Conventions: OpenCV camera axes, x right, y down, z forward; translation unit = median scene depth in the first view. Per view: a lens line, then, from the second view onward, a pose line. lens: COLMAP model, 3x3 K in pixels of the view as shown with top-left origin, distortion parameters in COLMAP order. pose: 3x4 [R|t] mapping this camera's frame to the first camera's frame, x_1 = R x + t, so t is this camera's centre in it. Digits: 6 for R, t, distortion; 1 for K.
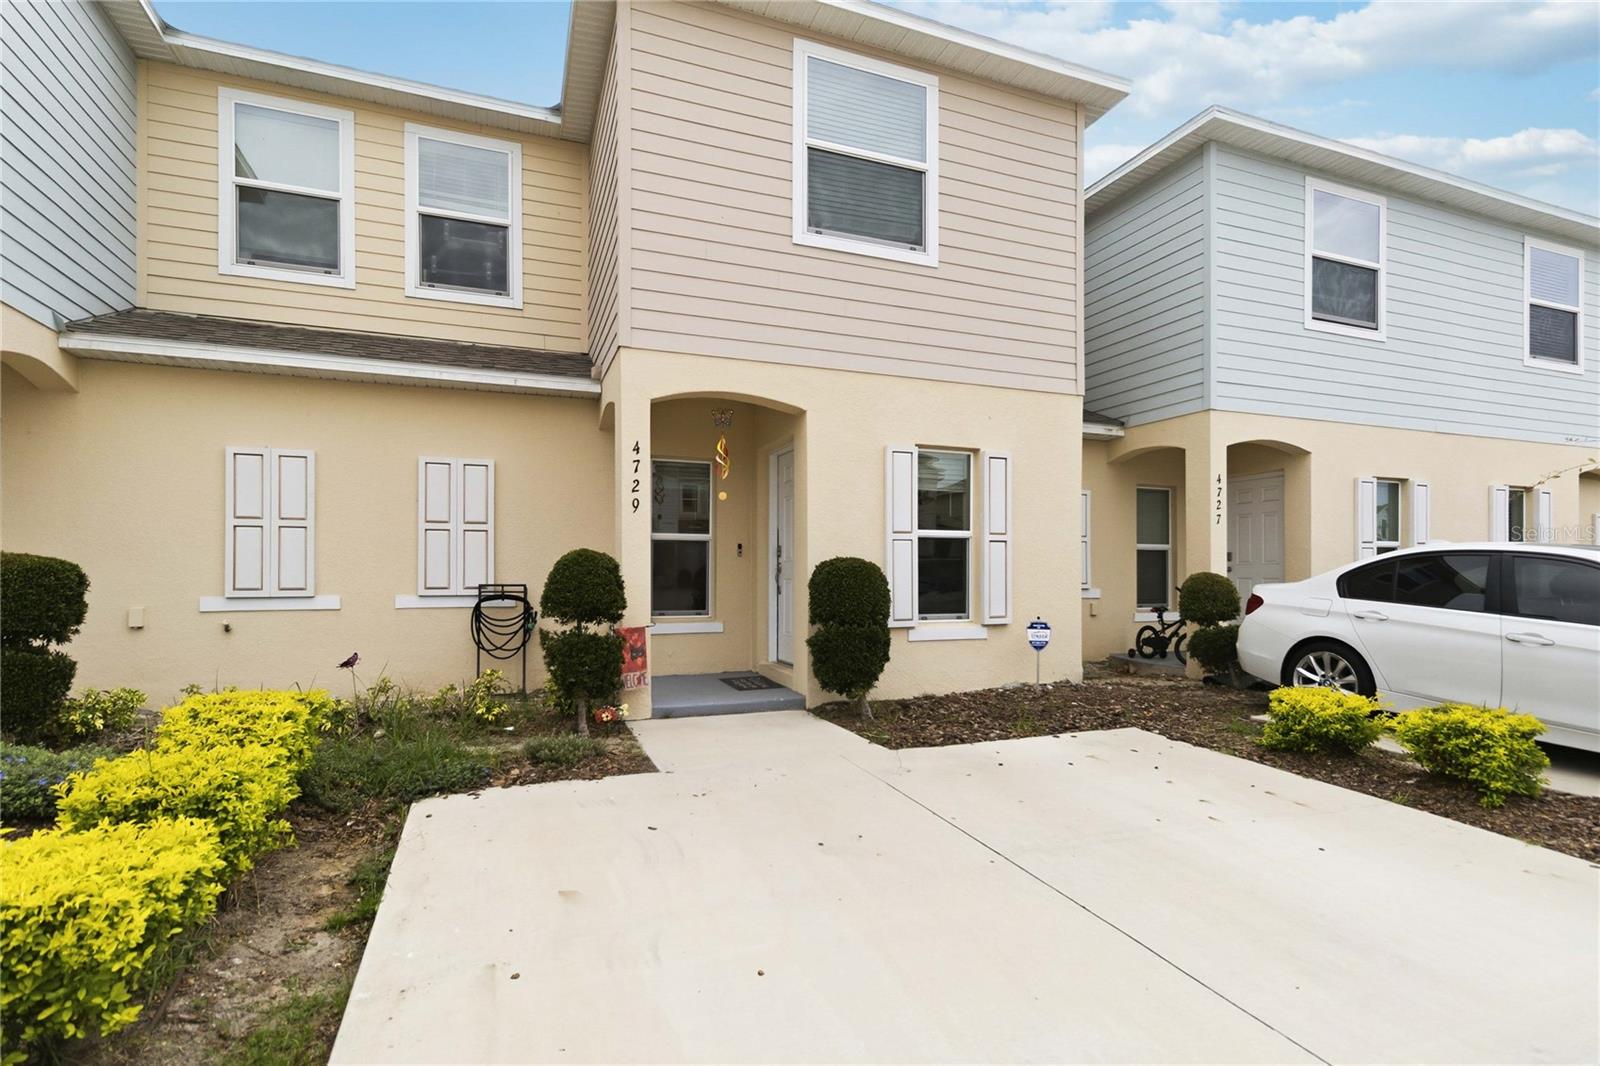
lens RADIAL K [[792.5, 0, 798.5], [0, 792.5, 576.5], [0, 0, 1]] dist [-0.004896, 0.002331]
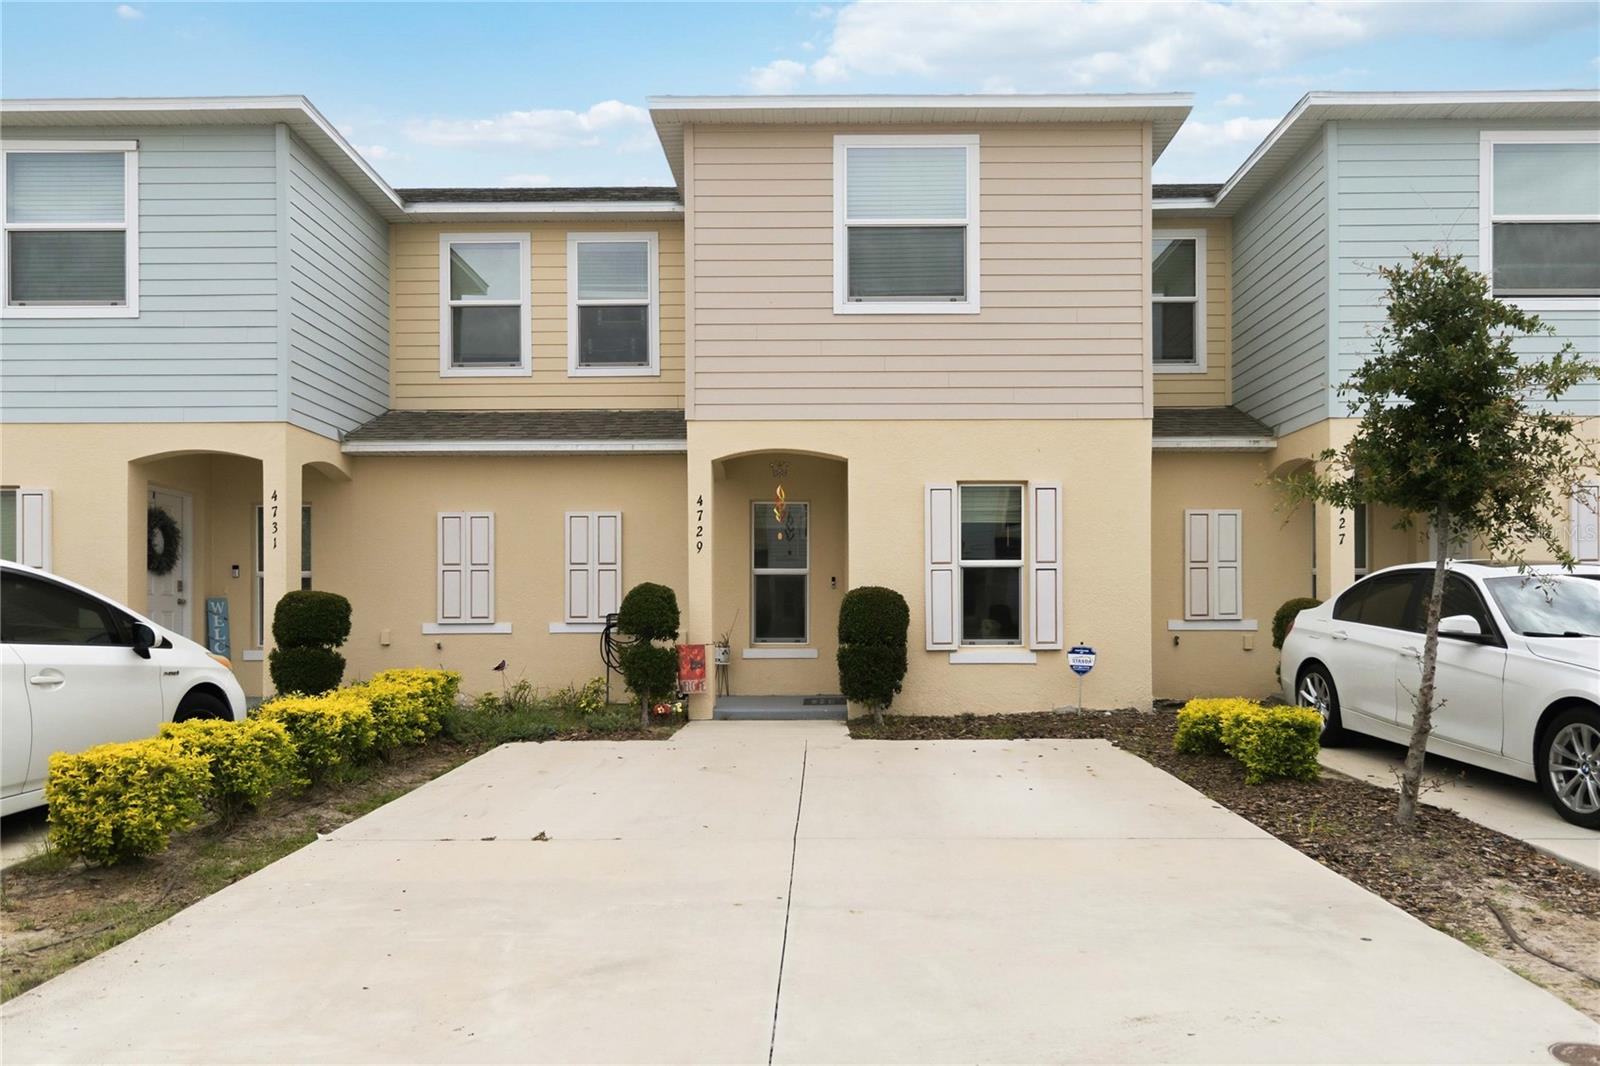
lens RADIAL K [[1110.3, 0, 789.8], [0, 1110.3, 631.6], [0, 0, 1]] dist [-0.011126, 0.001289]
pose [[0.922710, -0.001026, -0.385494, 0.535599], [0.002344, 0.999993, 0.002949, 0.034049], [0.385488, -0.003625, 0.922706, -0.495054]]
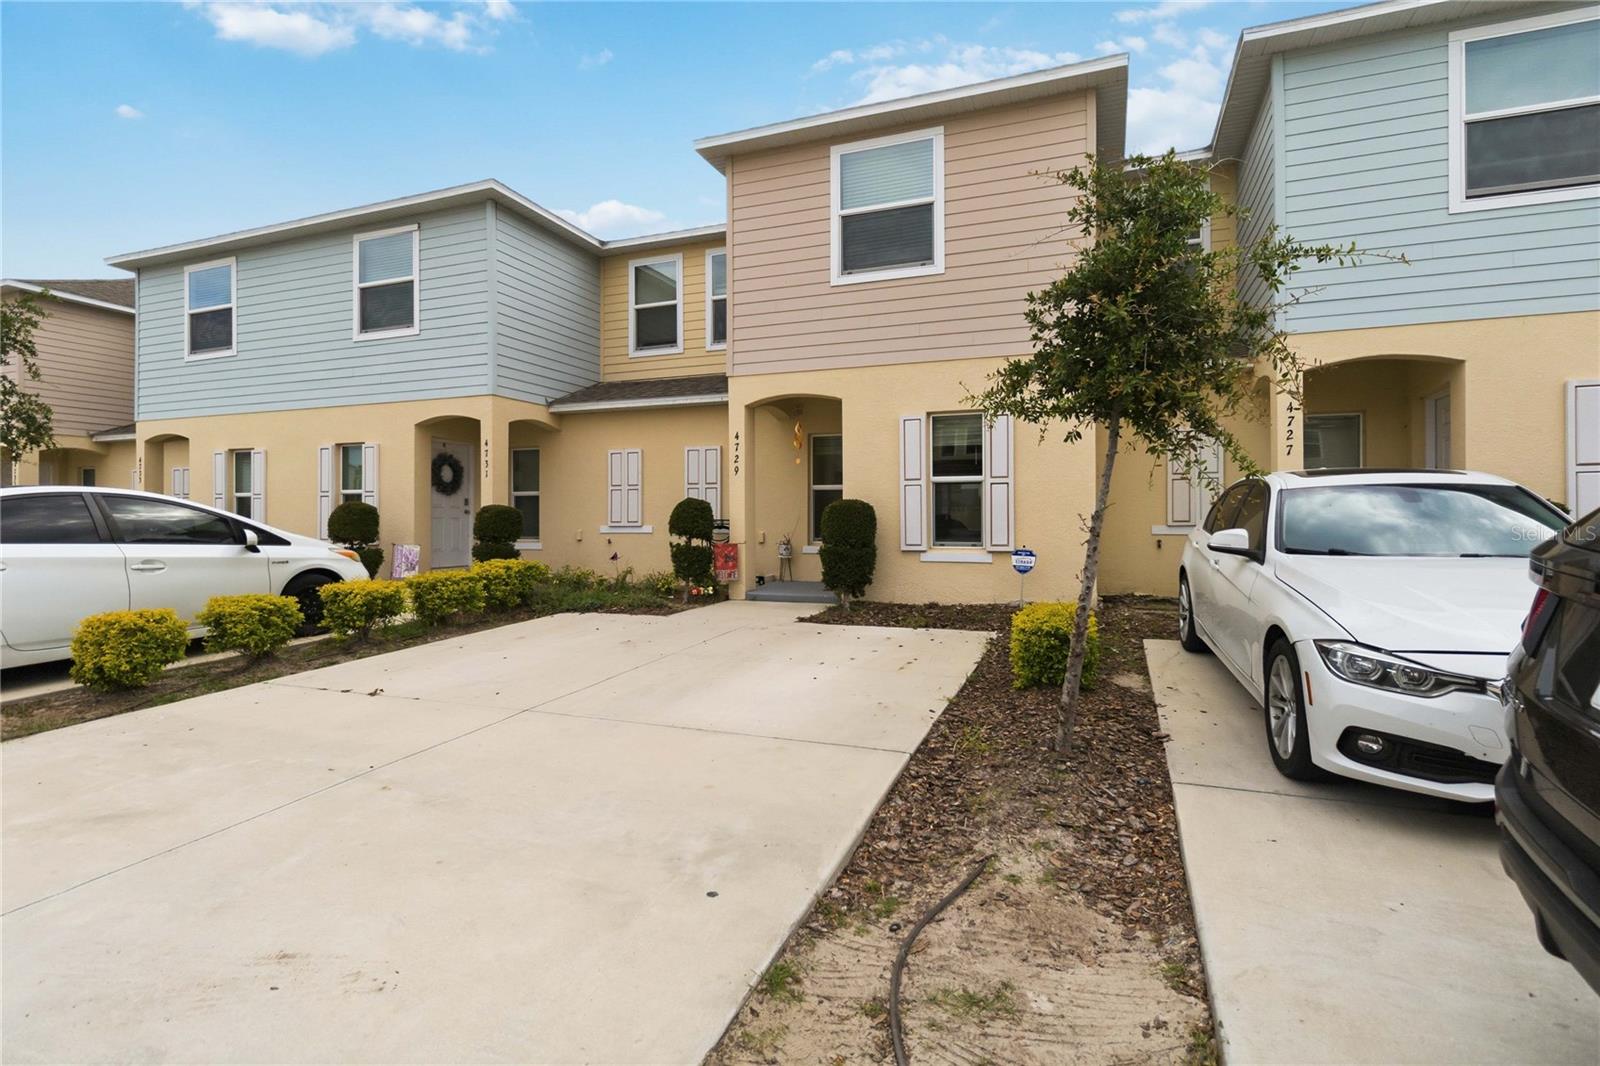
lens RADIAL K [[760.8, 0, 799.9], [0, 760.8, 524.1], [0, 0, 1]] dist [-0.008840, -0.000812]
pose [[0.732179, 0.000364, -0.681112, 0.880993], [-0.000445, 1.000000, 0.000056, 0.019776], [0.681112, 0.000262, 0.732179, -0.069857]]
